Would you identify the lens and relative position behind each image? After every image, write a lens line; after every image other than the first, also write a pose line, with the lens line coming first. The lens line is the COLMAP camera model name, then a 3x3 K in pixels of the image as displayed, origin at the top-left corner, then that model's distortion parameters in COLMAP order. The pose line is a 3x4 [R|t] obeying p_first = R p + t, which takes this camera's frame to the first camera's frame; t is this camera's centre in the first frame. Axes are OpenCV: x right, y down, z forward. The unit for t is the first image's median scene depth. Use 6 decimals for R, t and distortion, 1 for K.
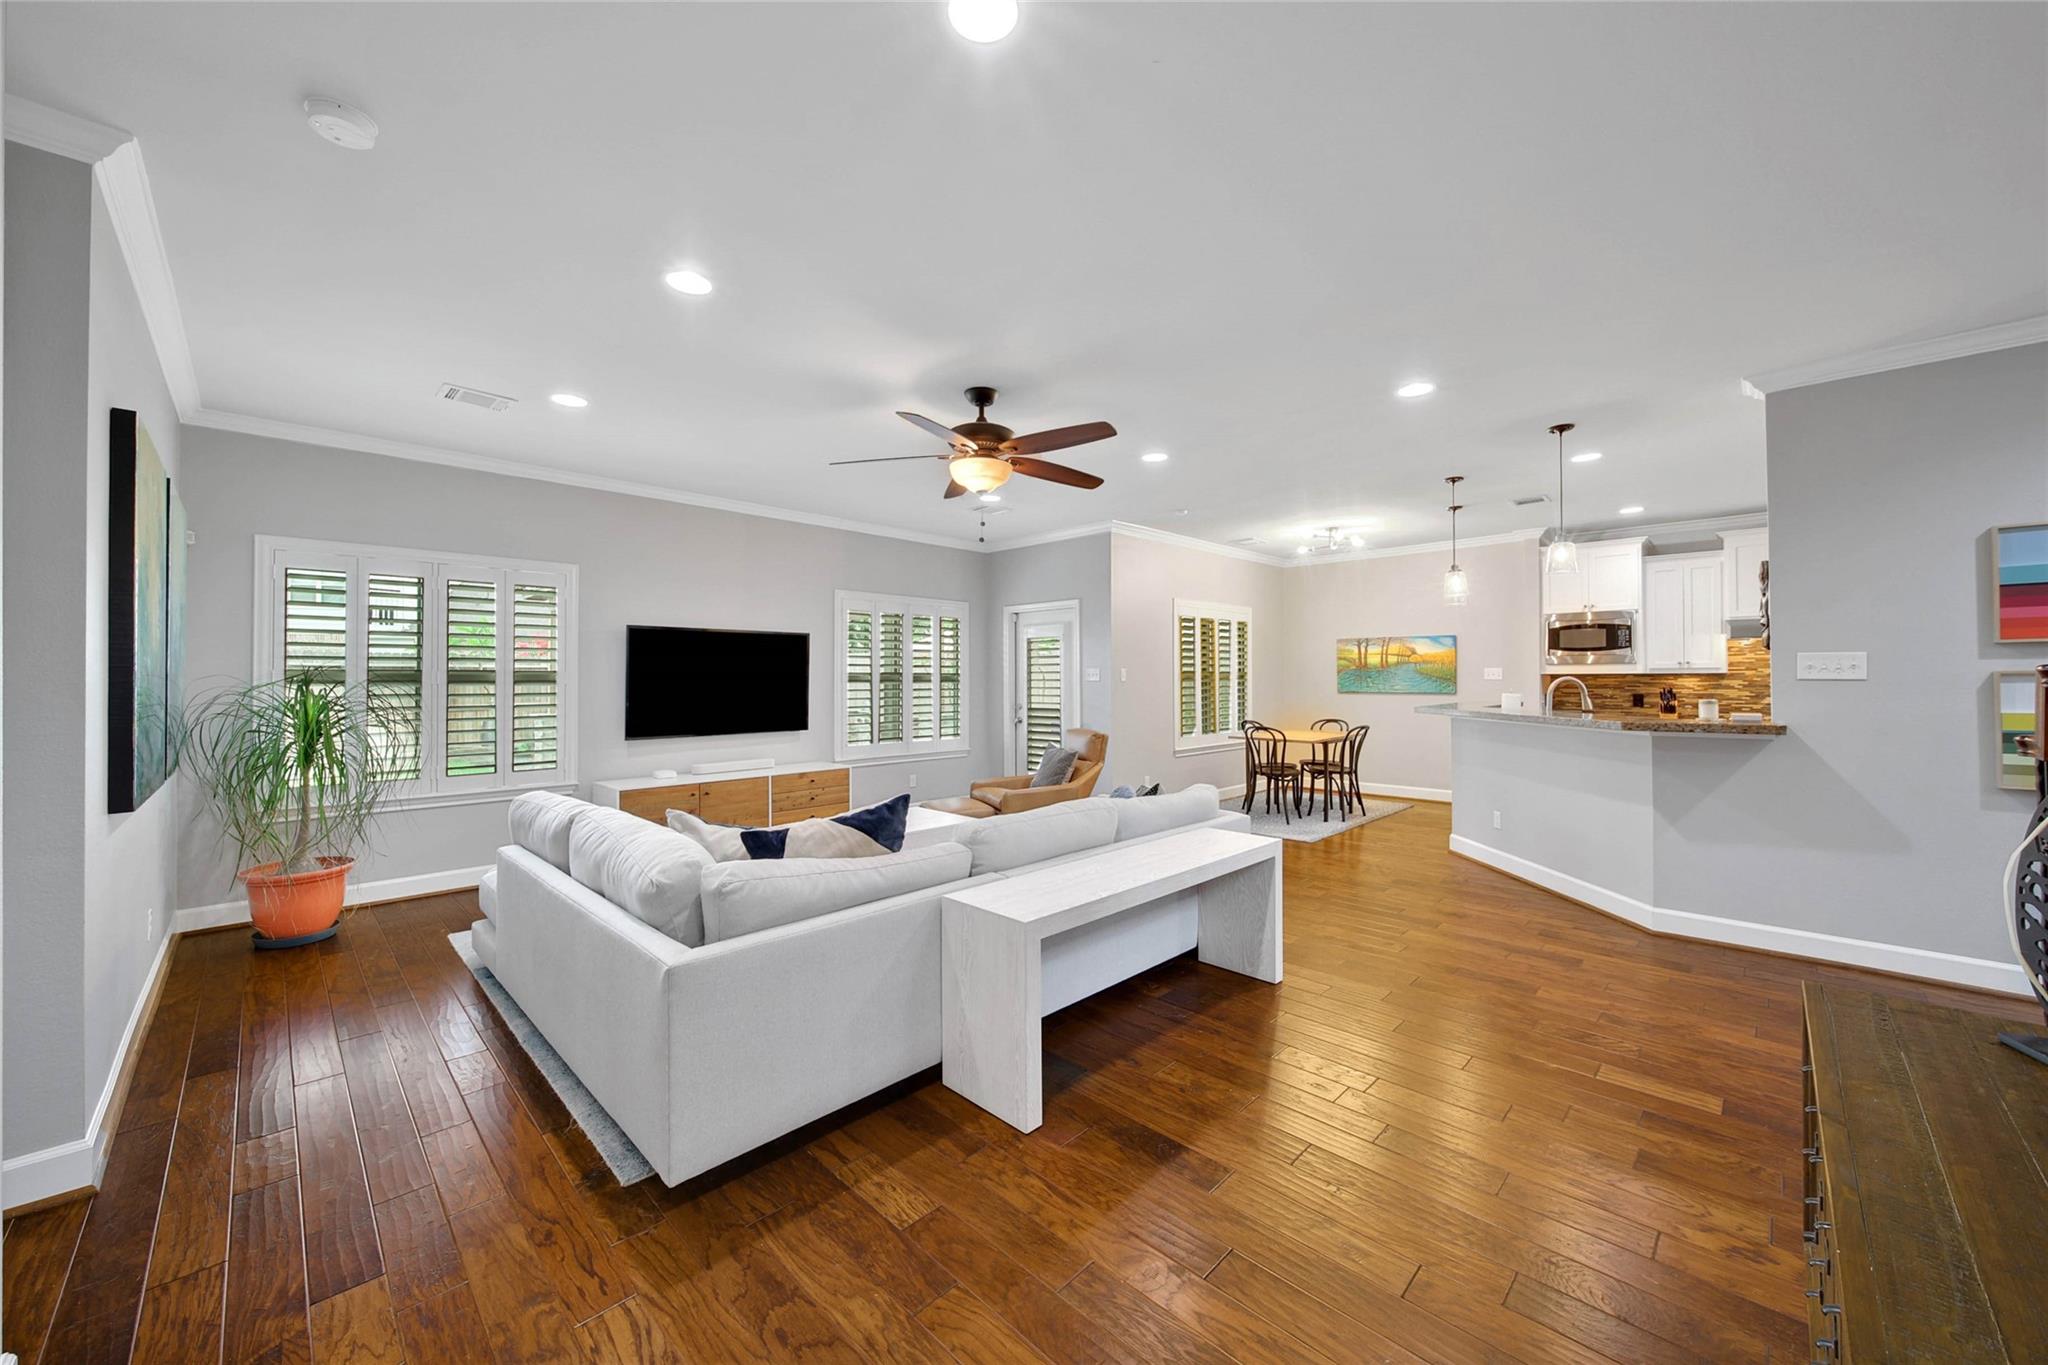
lens RADIAL K [[743.8, 0, 1027.5], [0, 743.8, 670.4], [0, 0, 1]] dist [-0.001176, -0.000619]
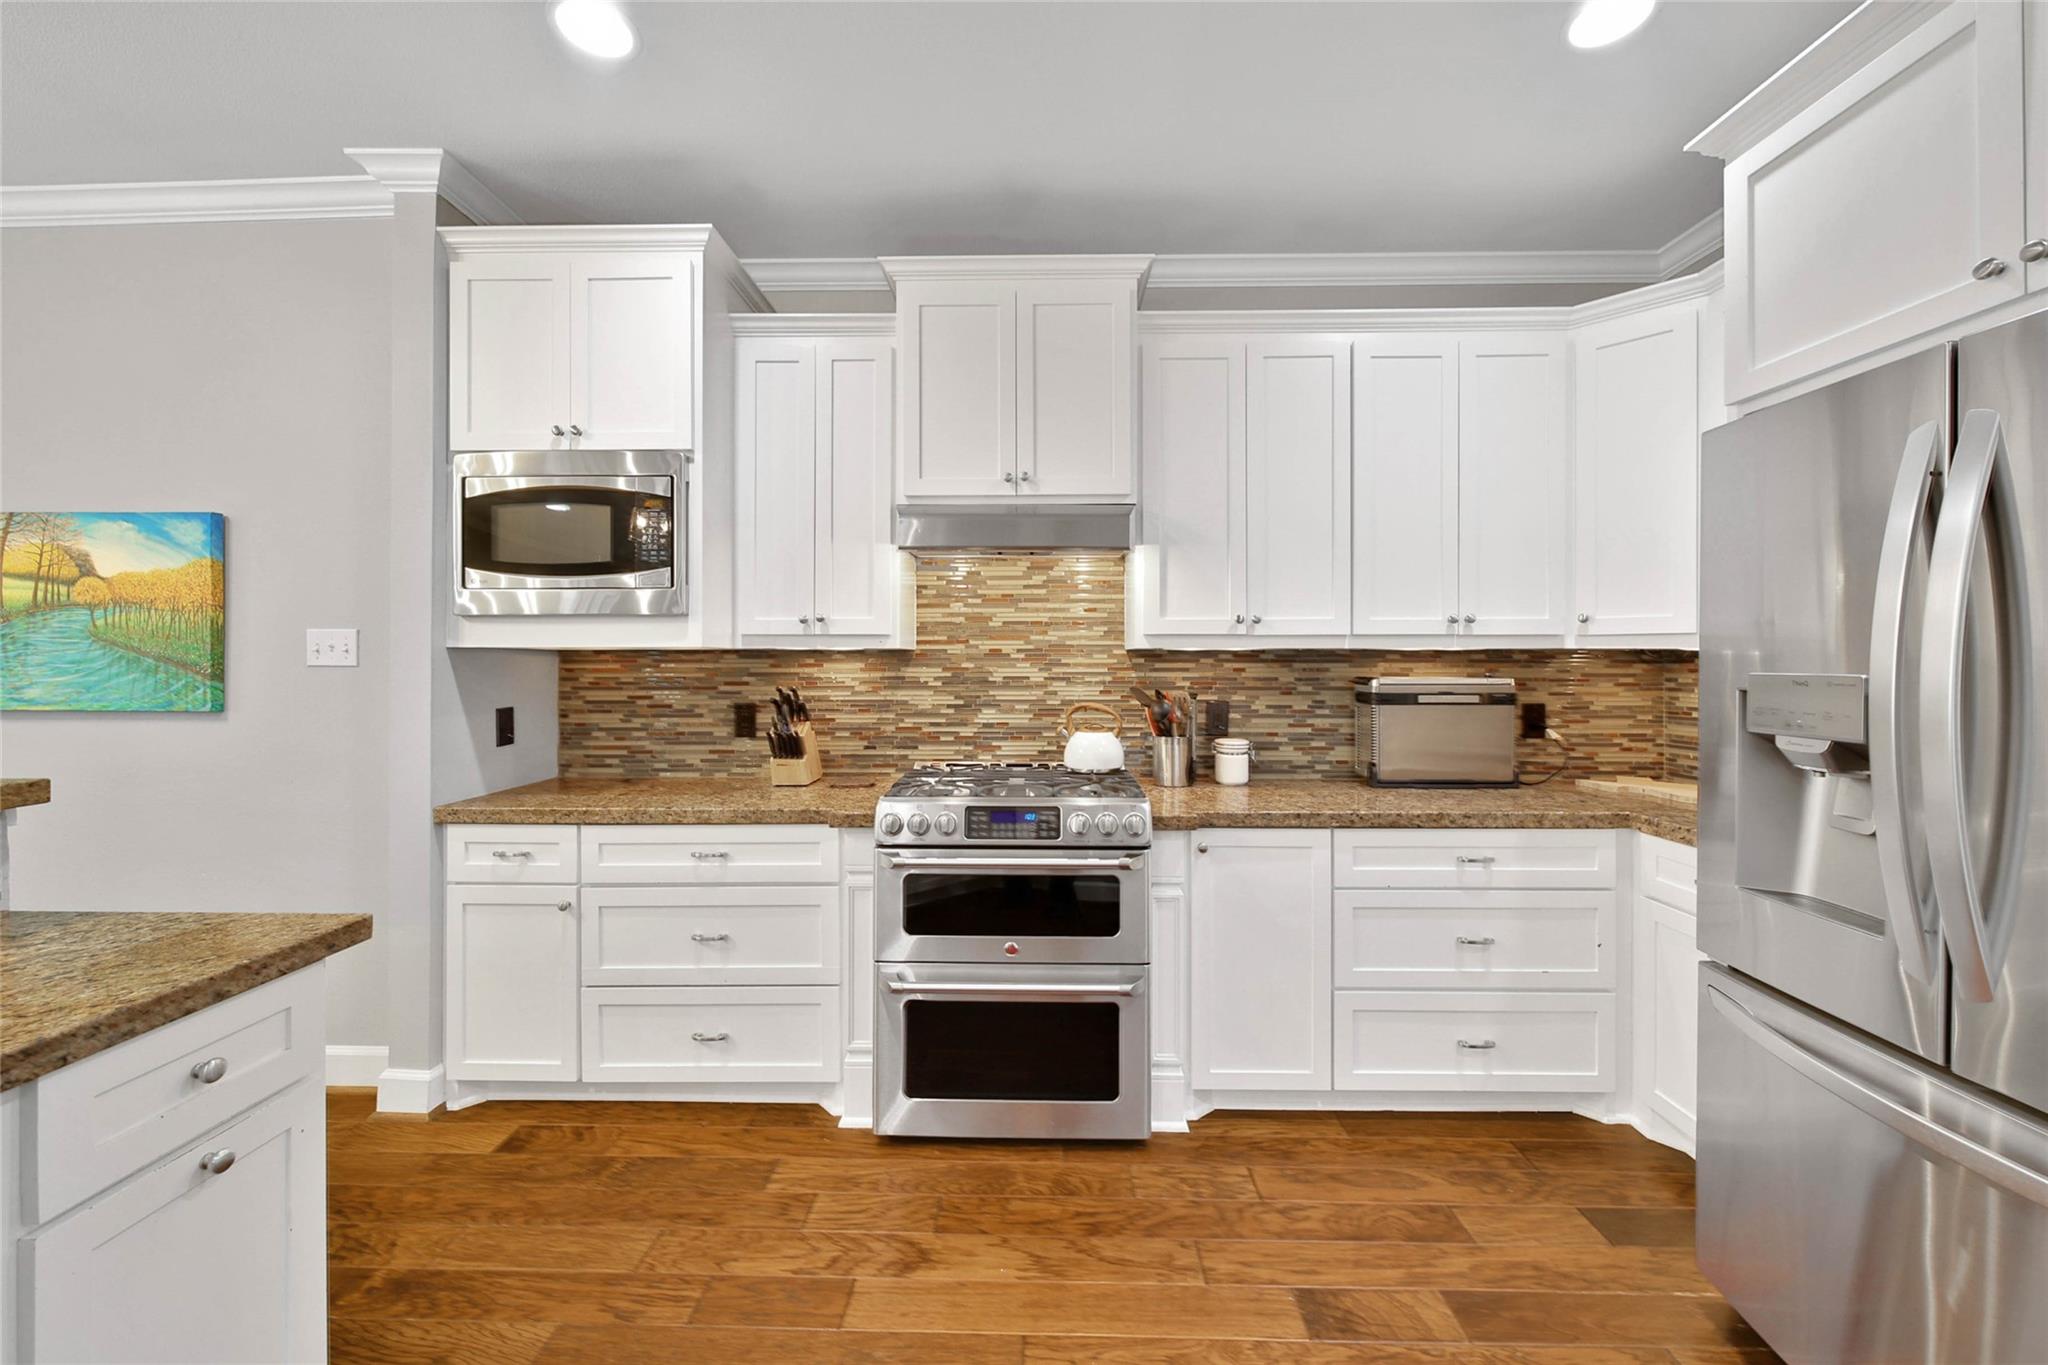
lens RADIAL K [[743.8, 0, 1018.2], [0, 743.8, 666.6], [0, 0, 1]] dist [-0.001176, -0.000619]
pose [[0.734103, 0.002183, 0.679035, 0.667191], [-0.010931, 0.999903, 0.008603, 0.007936], [-0.678951, -0.013738, 0.734055, 0.624925]]
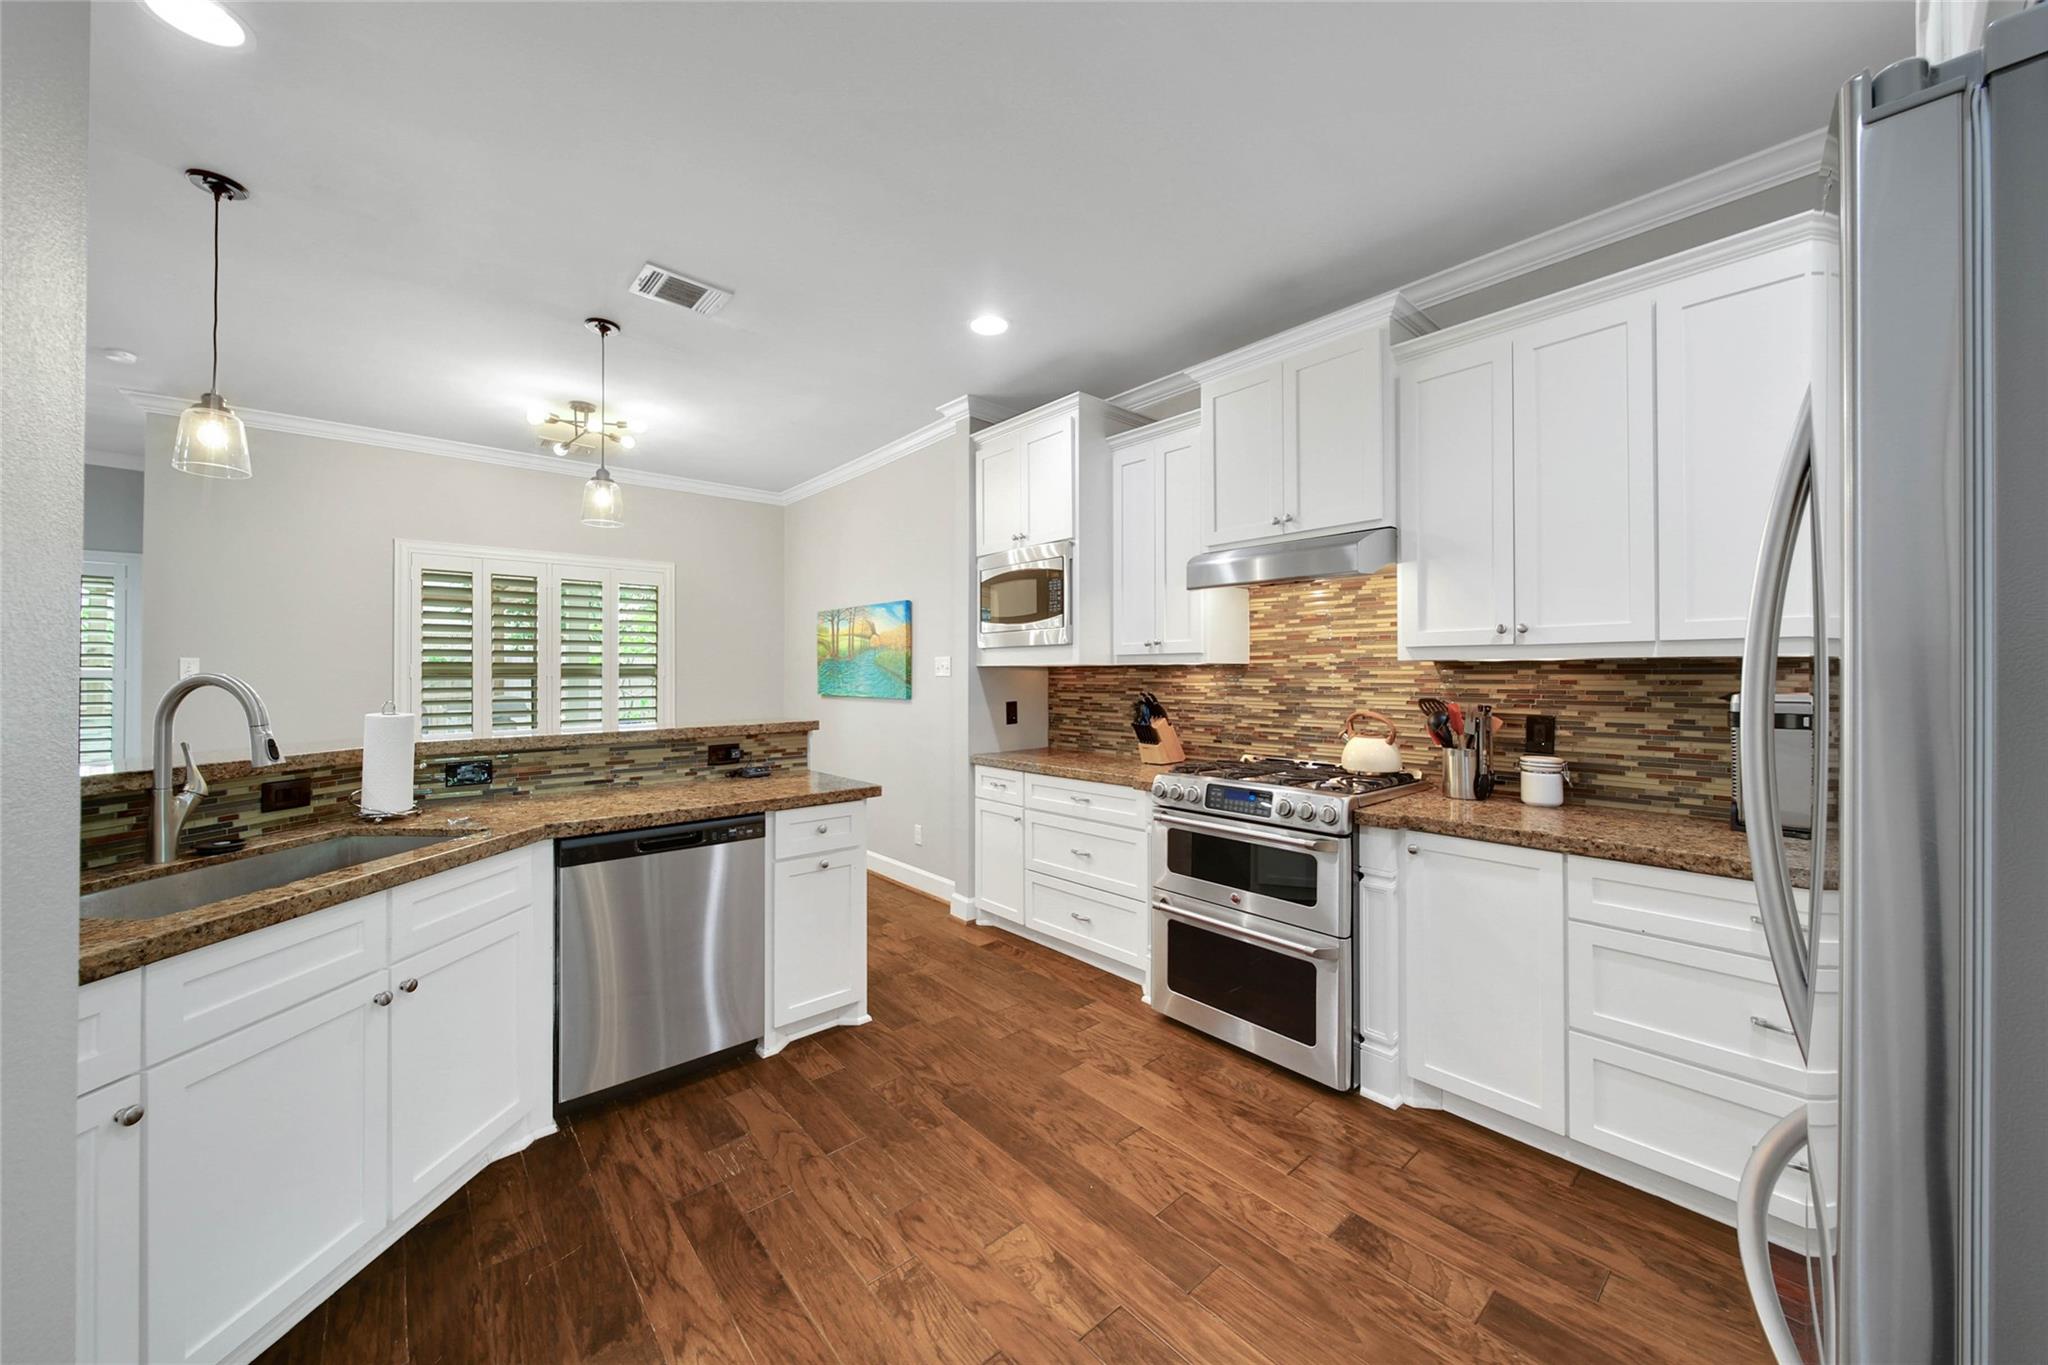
lens RADIAL K [[743.8, 0, 1027.1], [0, 743.8, 680.9], [0, 0, 1]] dist [-0.001176, -0.000619]
pose [[0.996054, 0.004376, -0.088644, 0.790911], [-0.002653, 0.999806, 0.019543, 0.005066], [0.088713, -0.019230, 0.995872, 0.461393]]
